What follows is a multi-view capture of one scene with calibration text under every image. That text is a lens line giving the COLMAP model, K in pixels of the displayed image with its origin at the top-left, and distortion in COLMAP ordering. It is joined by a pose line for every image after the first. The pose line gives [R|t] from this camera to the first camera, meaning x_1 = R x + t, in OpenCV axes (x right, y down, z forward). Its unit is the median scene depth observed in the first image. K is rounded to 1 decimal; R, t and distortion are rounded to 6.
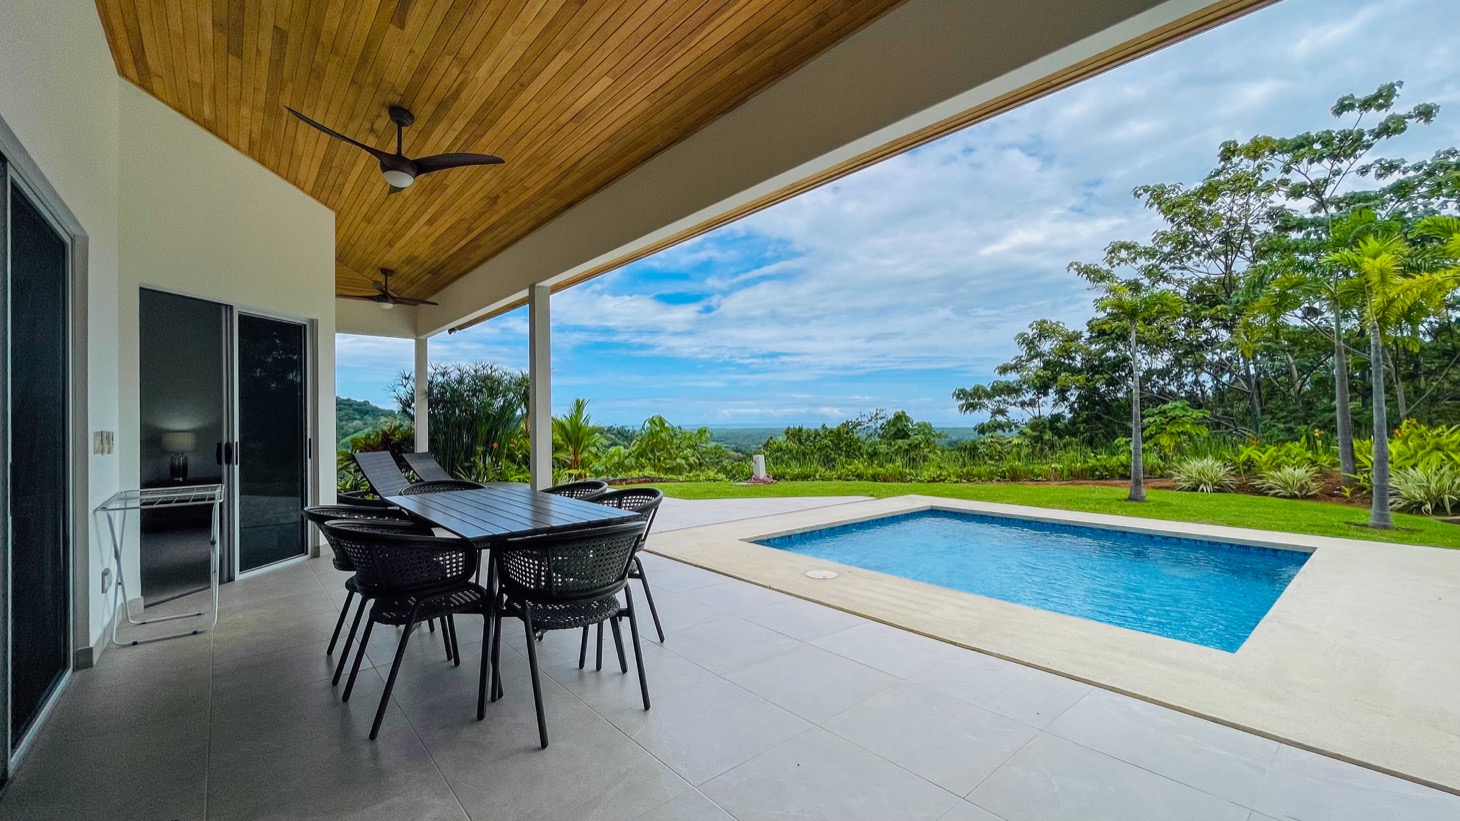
lens RADIAL K [[594.2, 0, 730.0], [0, 594.2, 410.5], [0, 0, 1]] dist [0.001928, 0.000078]
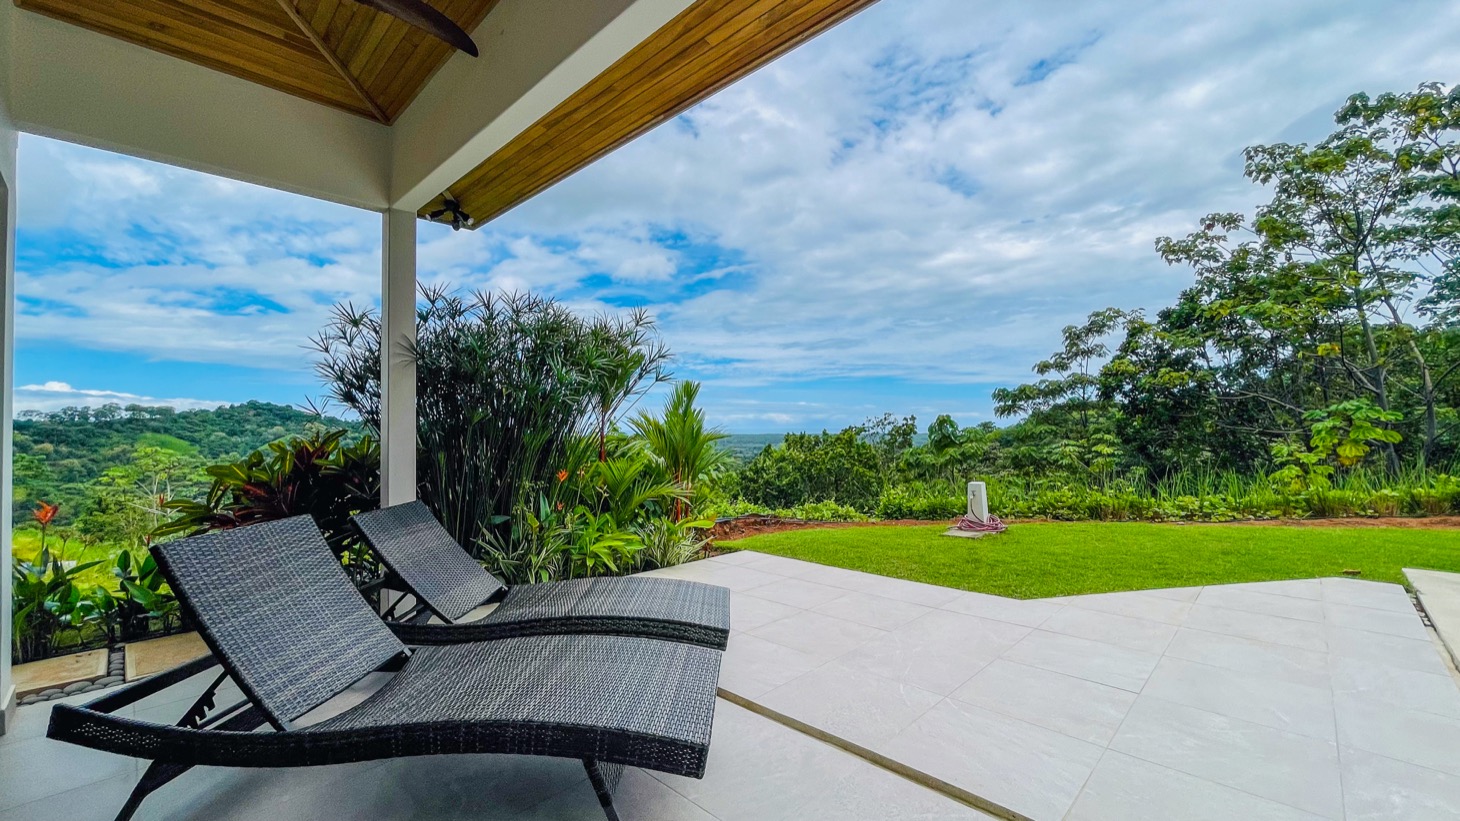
lens RADIAL K [[594.2, 0, 730.0], [0, 594.2, 410.5], [0, 0, 1]] dist [0.001928, 0.000078]
pose [[0.996259, 0.000101, 0.086421, -0.123621], [0.000827, 0.999942, -0.010702, 0.005543], [-0.086417, 0.010733, 0.996201, 0.218106]]
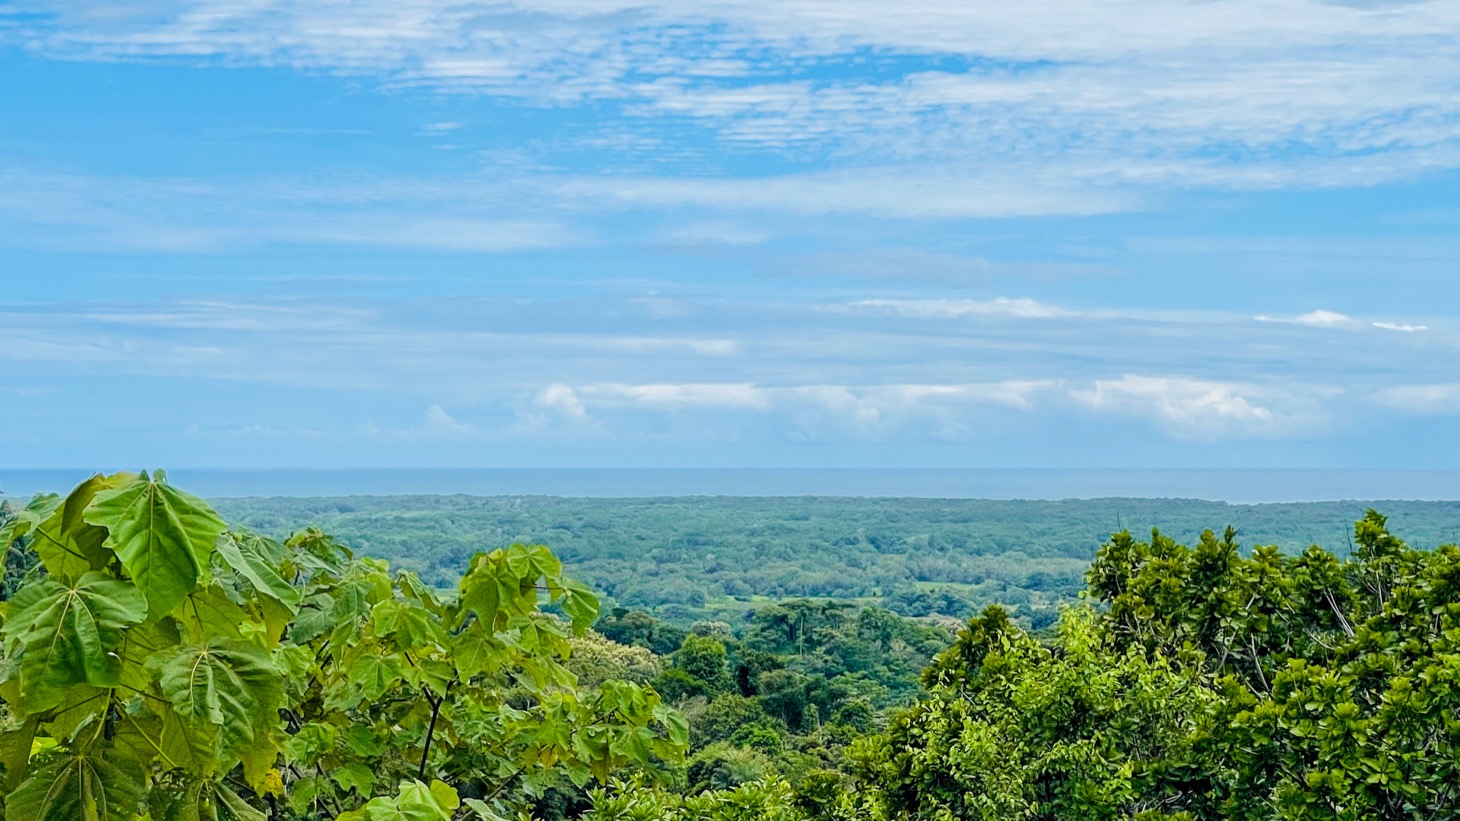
lens RADIAL K [[3454.4, 0, 730.0], [0, 3454.4, 410.5], [0, 0, 1]] dist [0.107379, 0.501179]
pose [[0.999331, 0.010020, 0.035183, -0.036787], [-0.010230, 0.999931, 0.005810, -0.010554], [-0.035122, -0.006166, 0.999364, 0.400012]]
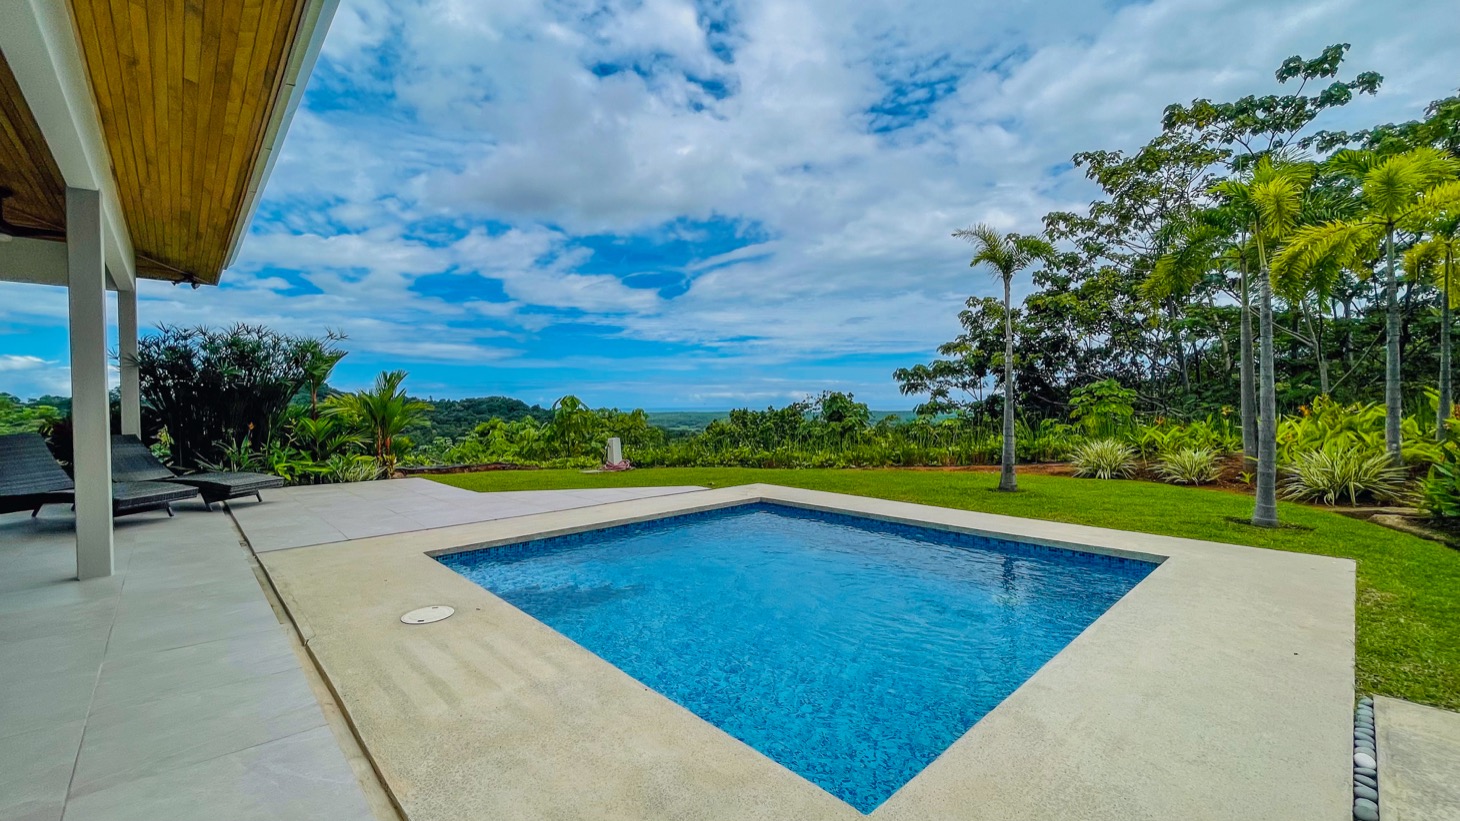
lens RADIAL K [[593.1, 0, 726.4], [0, 593.1, 423.1], [0, 0, 1]] dist [-0.001928, 0.000107]
pose [[0.999088, -0.001263, 0.042685, 0.085351], [-0.000822, 0.998809, 0.048784, 0.005413], [-0.042696, -0.048775, 0.997897, 0.062089]]
